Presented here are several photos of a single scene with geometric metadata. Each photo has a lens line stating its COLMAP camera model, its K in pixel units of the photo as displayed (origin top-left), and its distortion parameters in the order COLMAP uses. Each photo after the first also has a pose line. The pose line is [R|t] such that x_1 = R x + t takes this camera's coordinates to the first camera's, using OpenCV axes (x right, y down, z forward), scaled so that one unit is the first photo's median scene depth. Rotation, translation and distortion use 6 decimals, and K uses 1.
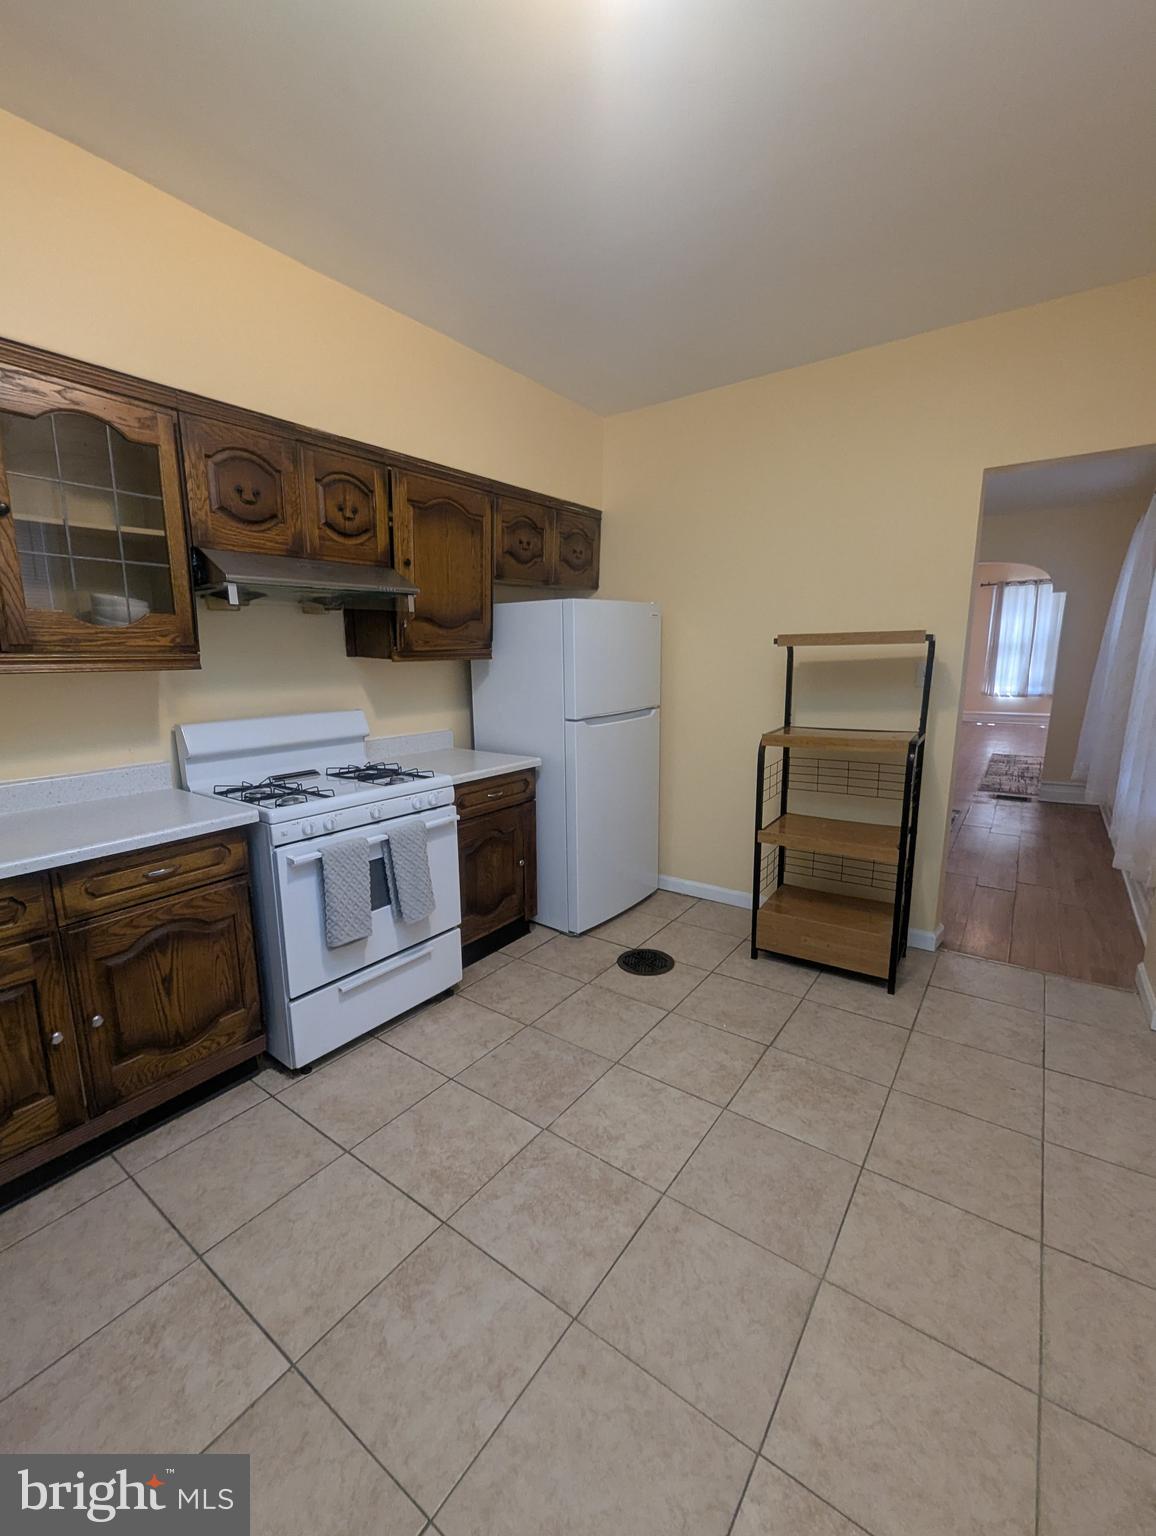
lens RADIAL K [[638.9, 0, 570.7], [0, 638.9, 770.7], [0, 0, 1]] dist [0.002089, -0.000105]
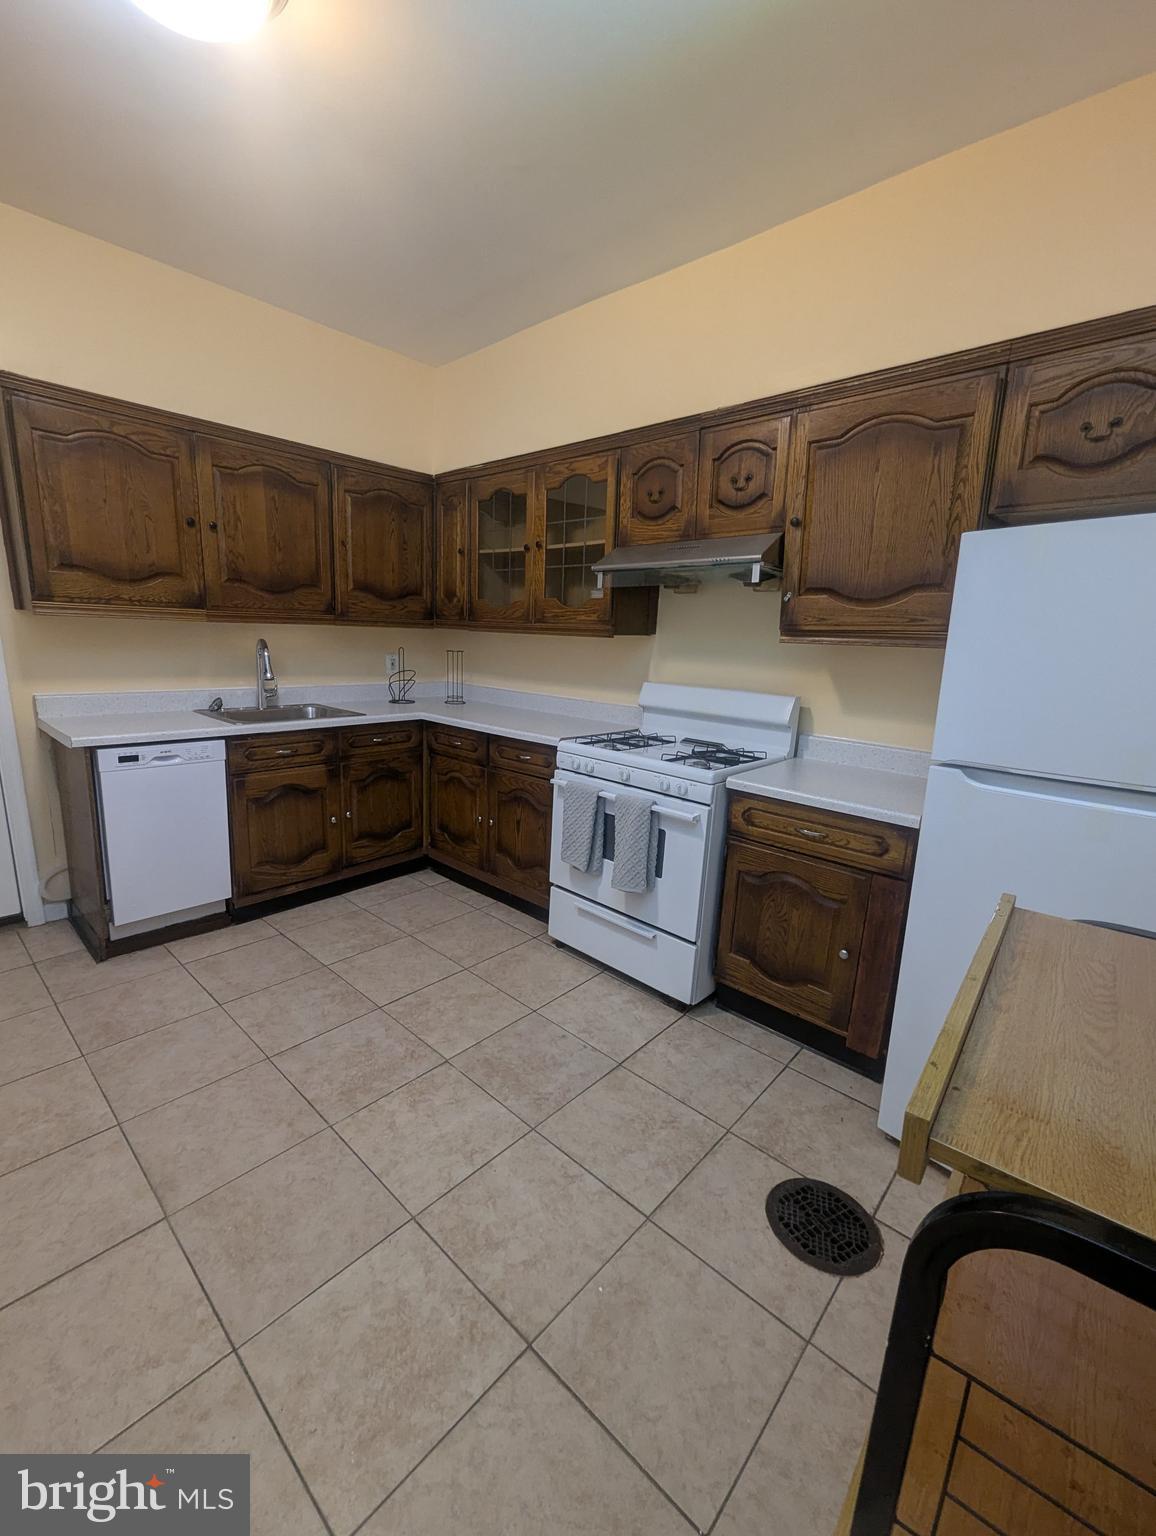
lens RADIAL K [[638.9, 0, 570.7], [0, 638.9, 770.7], [0, 0, 1]] dist [0.002089, -0.000105]
pose [[-0.105358, 0.212438, -0.971478, 0.747812], [-0.220352, 0.947643, 0.231124, -0.170129], [0.969714, 0.238418, -0.053030, 0.966047]]
